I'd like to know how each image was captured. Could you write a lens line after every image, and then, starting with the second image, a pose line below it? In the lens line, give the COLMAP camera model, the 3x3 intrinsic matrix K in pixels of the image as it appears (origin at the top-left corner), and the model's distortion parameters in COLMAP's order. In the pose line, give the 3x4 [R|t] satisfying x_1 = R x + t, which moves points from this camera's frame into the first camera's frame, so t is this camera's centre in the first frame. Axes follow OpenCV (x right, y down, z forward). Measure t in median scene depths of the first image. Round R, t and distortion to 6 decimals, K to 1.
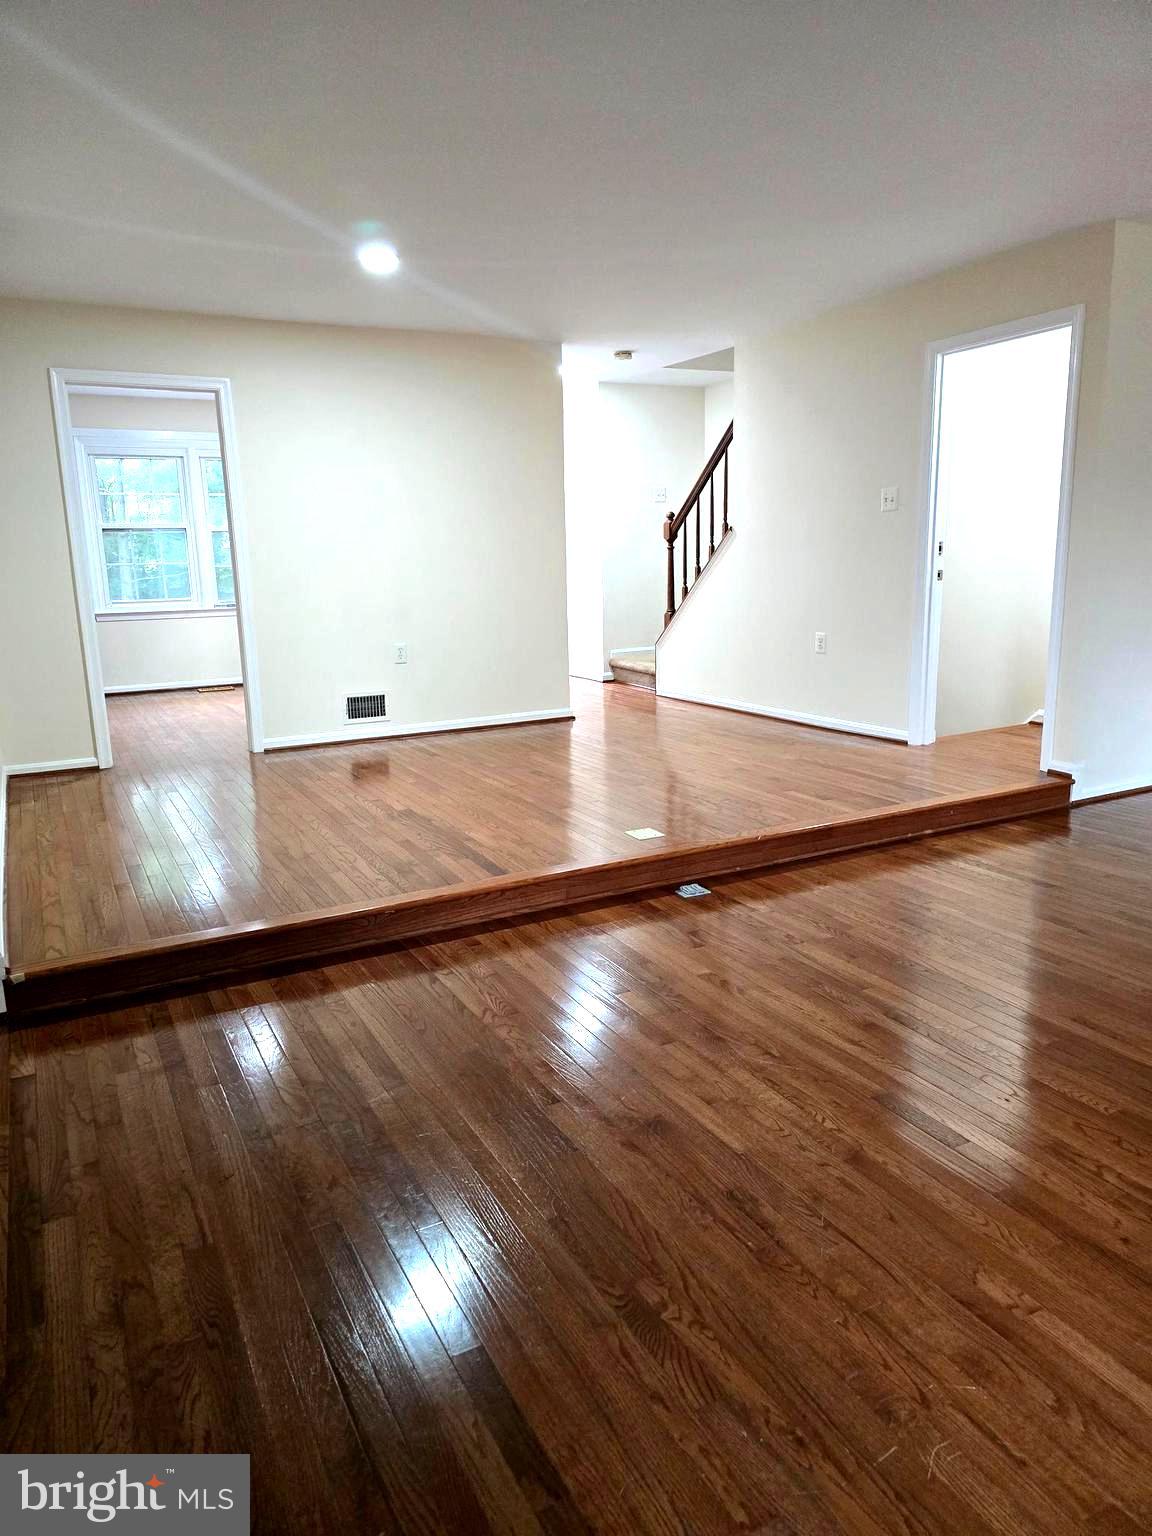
lens RADIAL K [[1021.9, 0, 571.5], [0, 1021.9, 784.7], [0, 0, 1]] dist [0.068945, -0.066343]
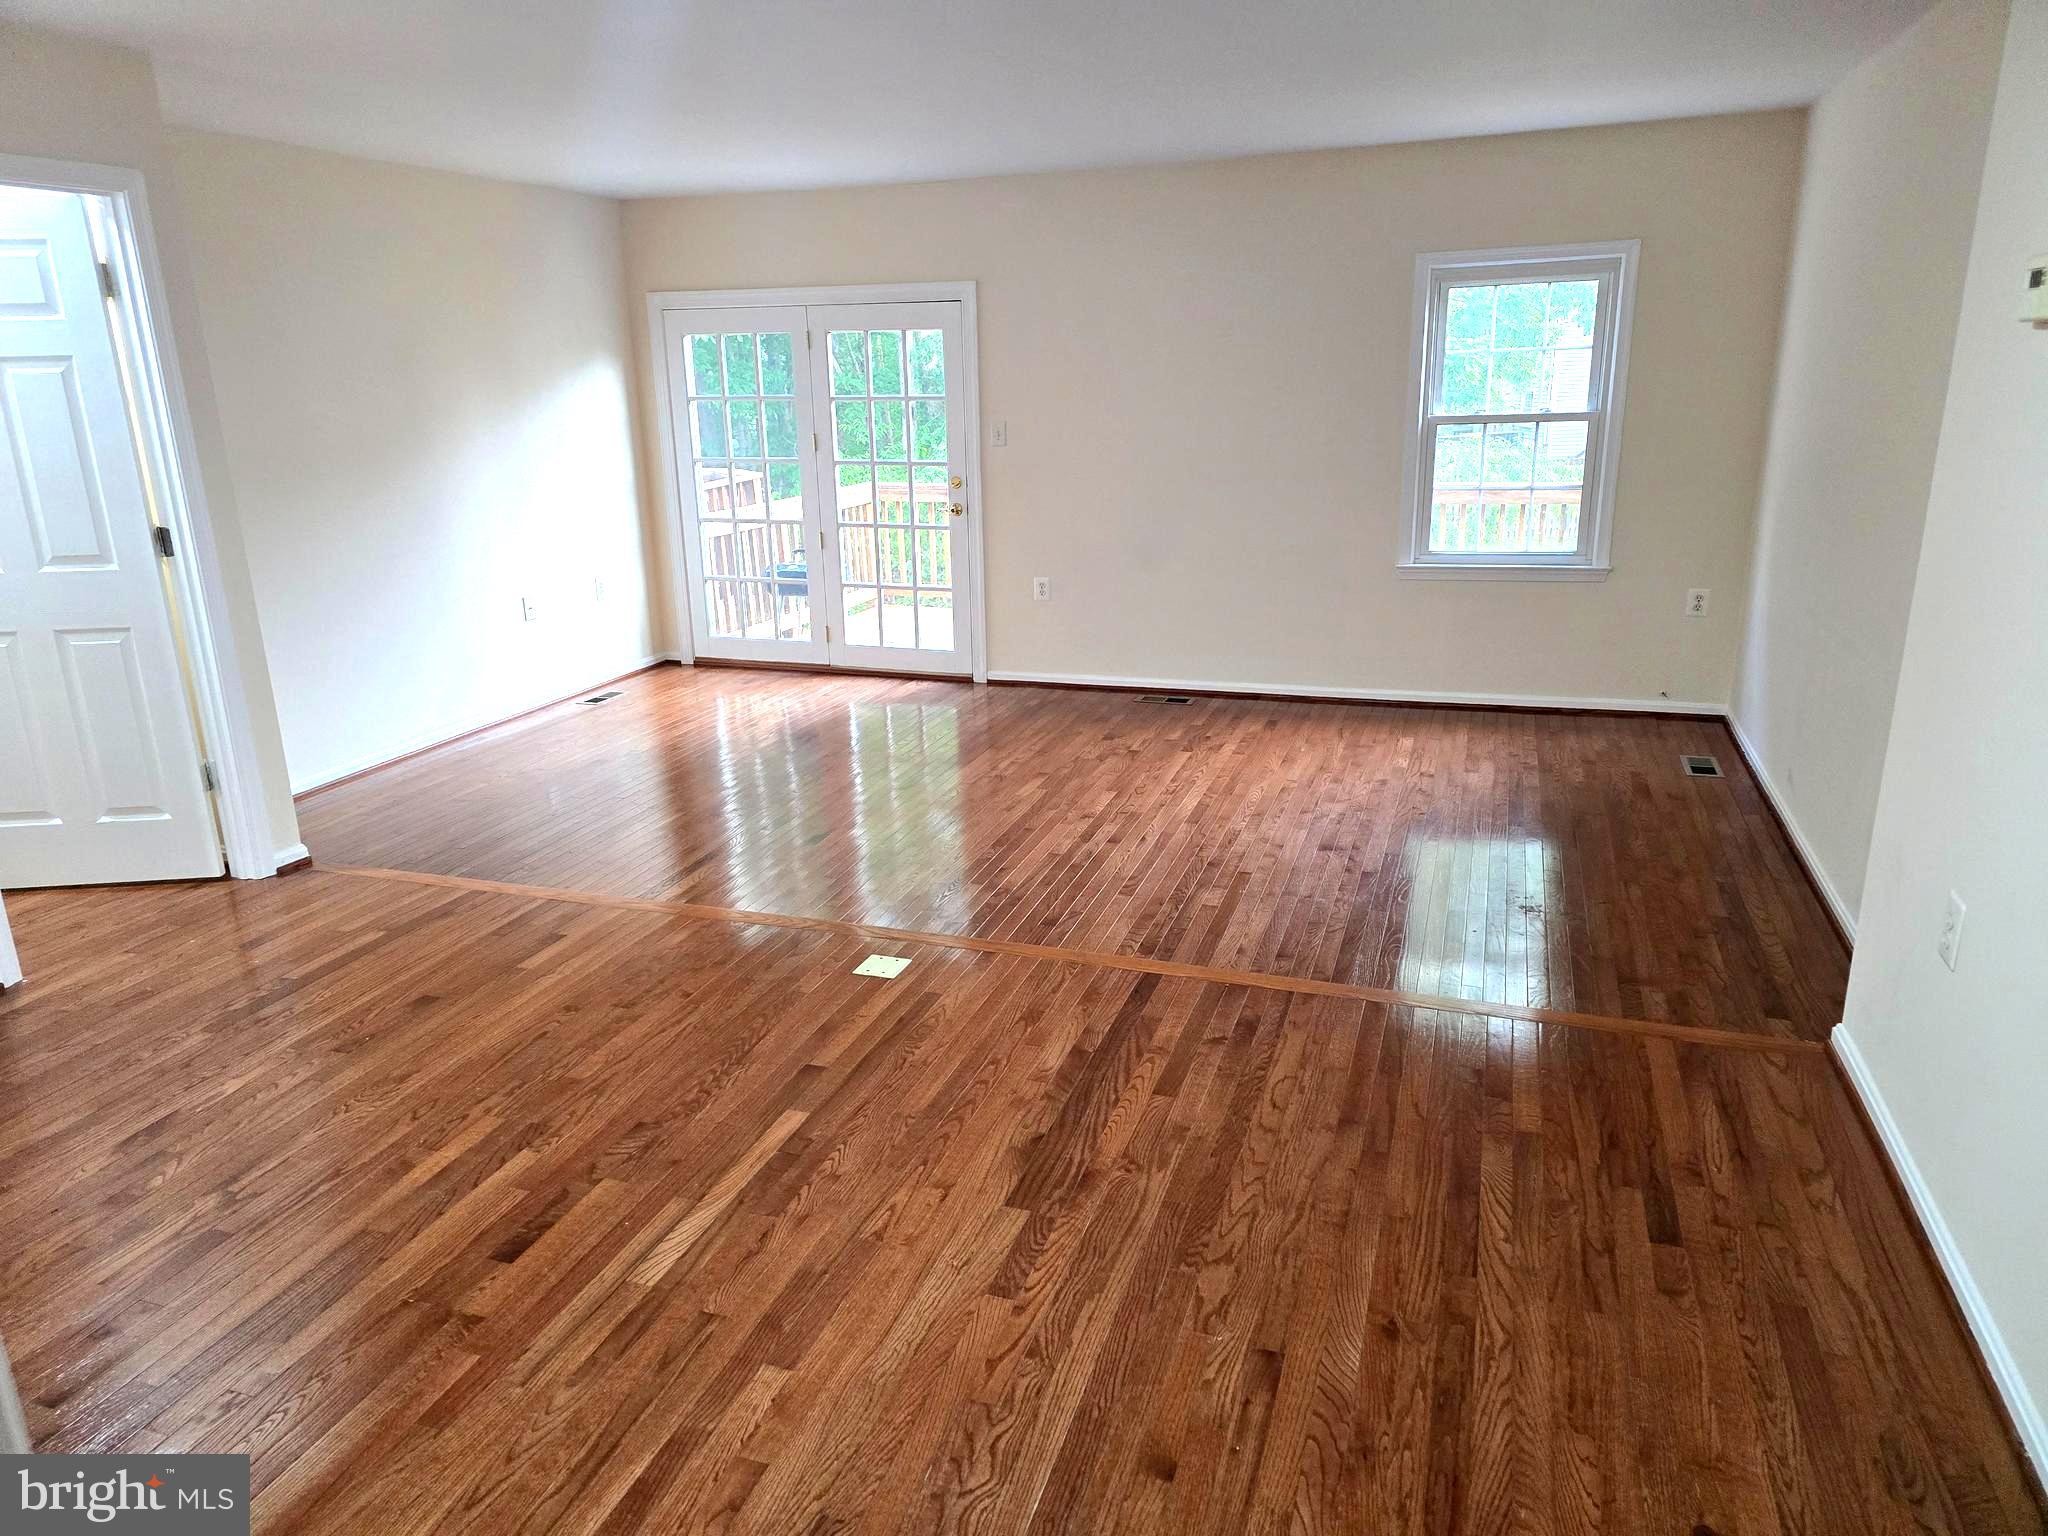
lens RADIAL K [[1367.9, 0, 1013.2], [0, 1367.9, 792.4], [0, 0, 1]] dist [0.097697, -0.131668]
pose [[-0.683443, -0.176503, 0.708345, -1.025990], [0.203795, 0.885620, 0.417306, -0.696647], [-0.700981, 0.429562, -0.569300, 2.403749]]
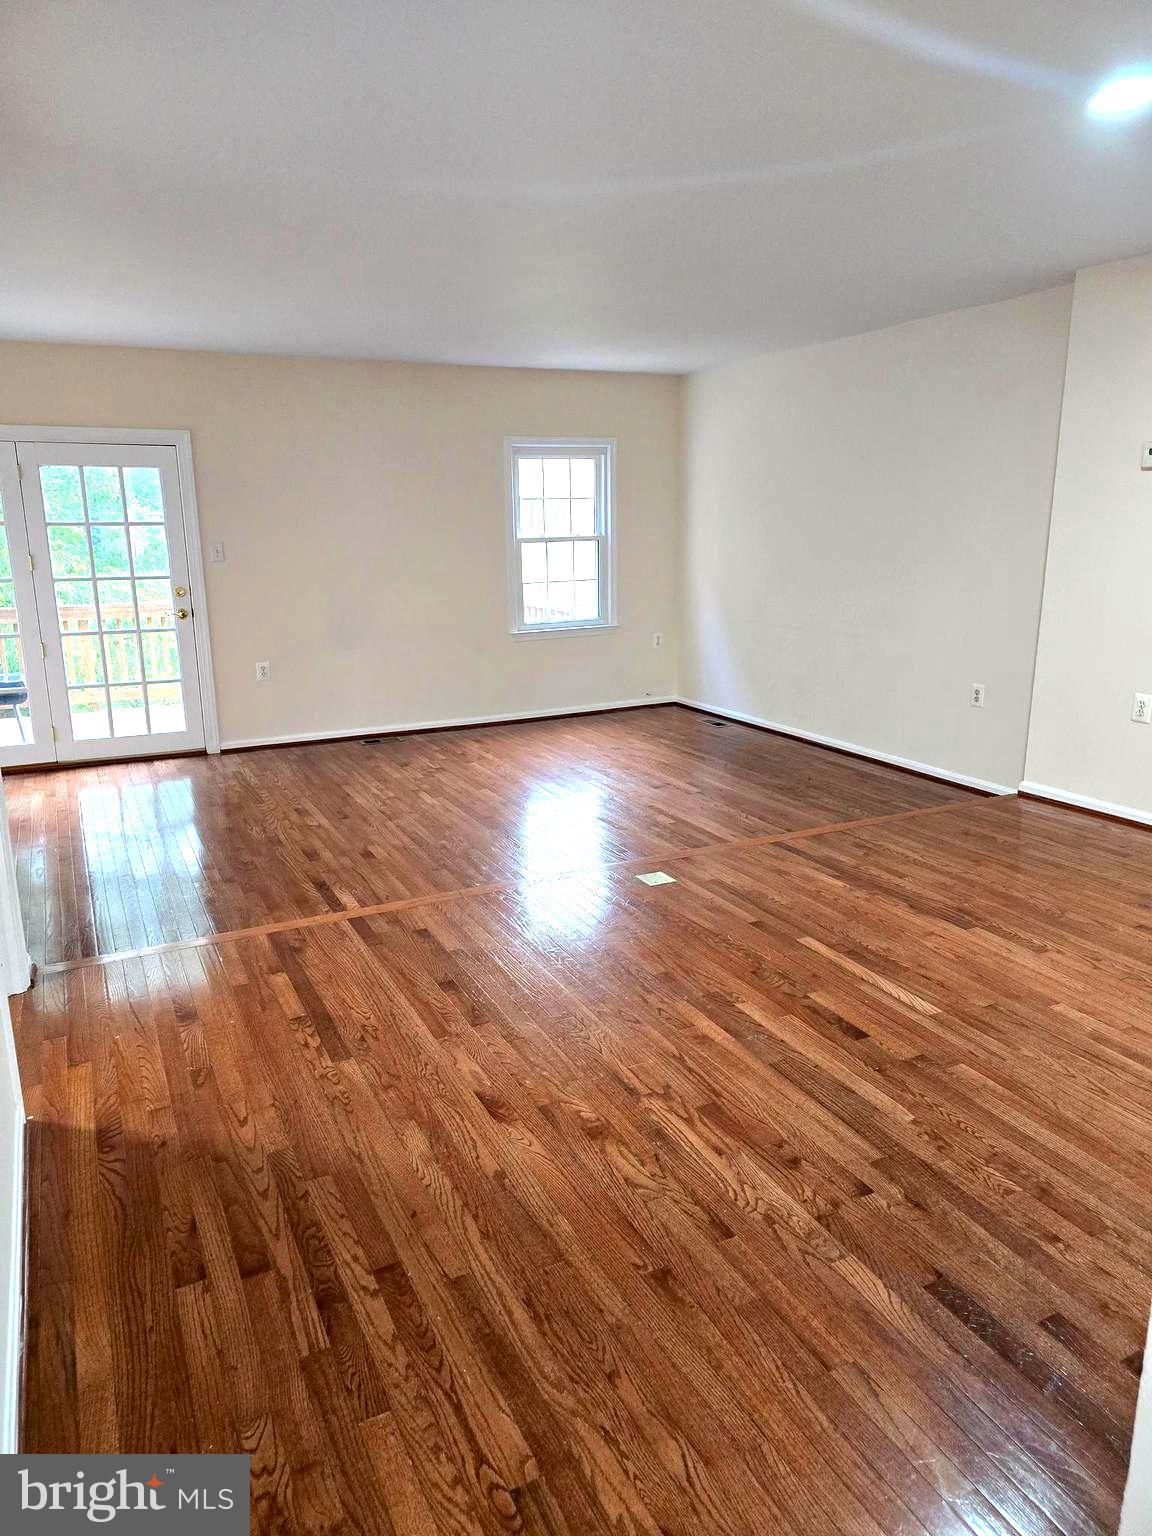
lens RADIAL K [[1025.9, 0, 576.0], [0, 1025.9, 768.0], [0, 0, 1]] dist [0.097697, -0.131668]
pose [[-0.999039, 0.032822, 0.029053, 0.199865], [0.042396, 0.891889, 0.450262, -0.849333], [-0.011133, 0.451061, -0.892424, 3.152482]]
